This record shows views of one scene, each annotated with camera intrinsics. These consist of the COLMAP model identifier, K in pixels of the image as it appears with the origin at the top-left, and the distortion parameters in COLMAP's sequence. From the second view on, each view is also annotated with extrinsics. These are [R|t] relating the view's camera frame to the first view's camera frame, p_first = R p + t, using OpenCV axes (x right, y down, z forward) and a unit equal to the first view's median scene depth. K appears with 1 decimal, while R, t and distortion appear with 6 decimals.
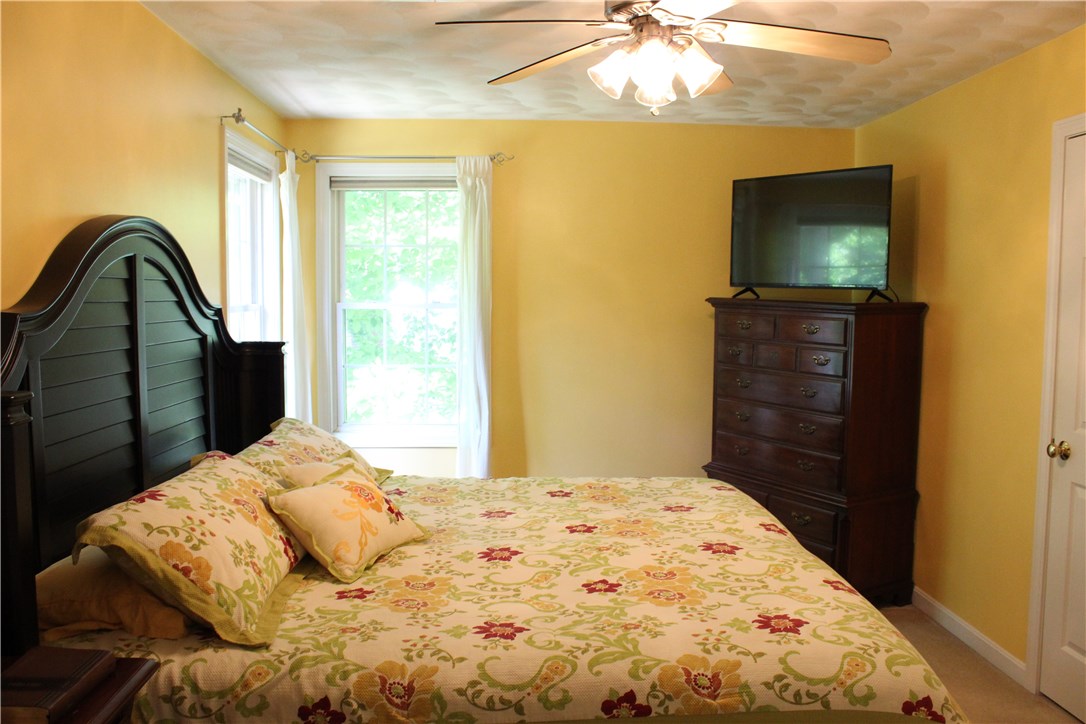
lens RADIAL K [[906.6, 0, 543.0], [0, 906.6, 362.0], [0, 0, 1]] dist [-0.166112, 0.147473]
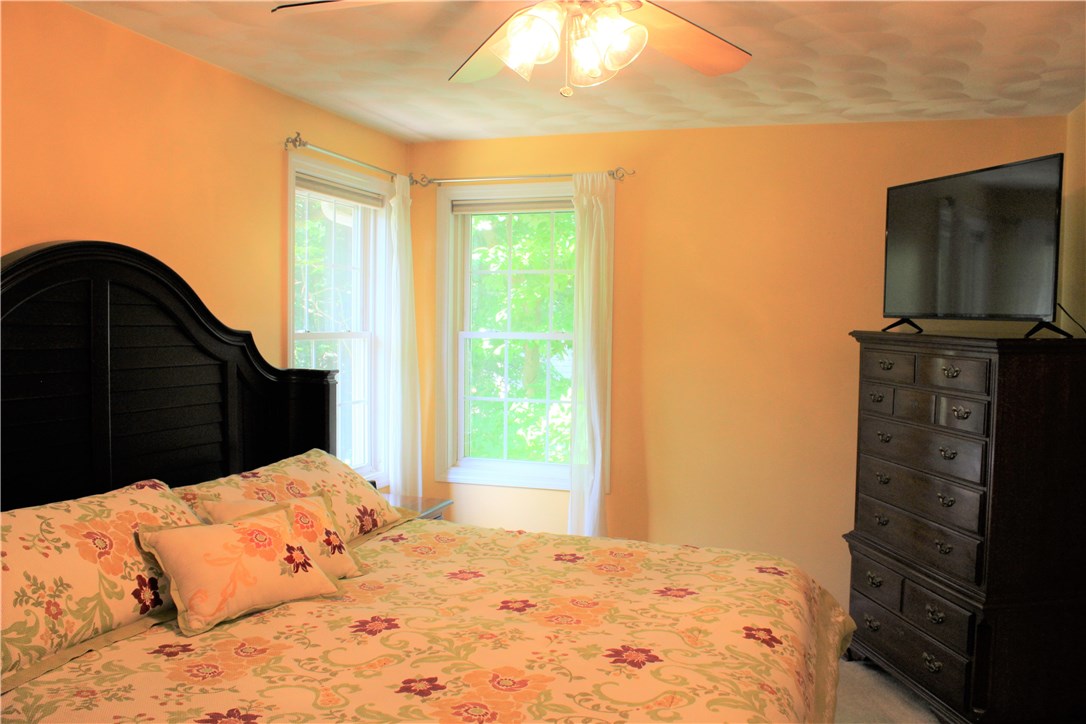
lens RADIAL K [[906.6, 0, 543.0], [0, 906.6, 362.0], [0, 0, 1]] dist [-0.166112, 0.147473]
pose [[0.933091, 0.022661, -0.358927, 0.268483], [-0.035687, 0.998921, -0.029706, -0.010794], [0.357866, 0.040528, 0.932893, 0.177515]]
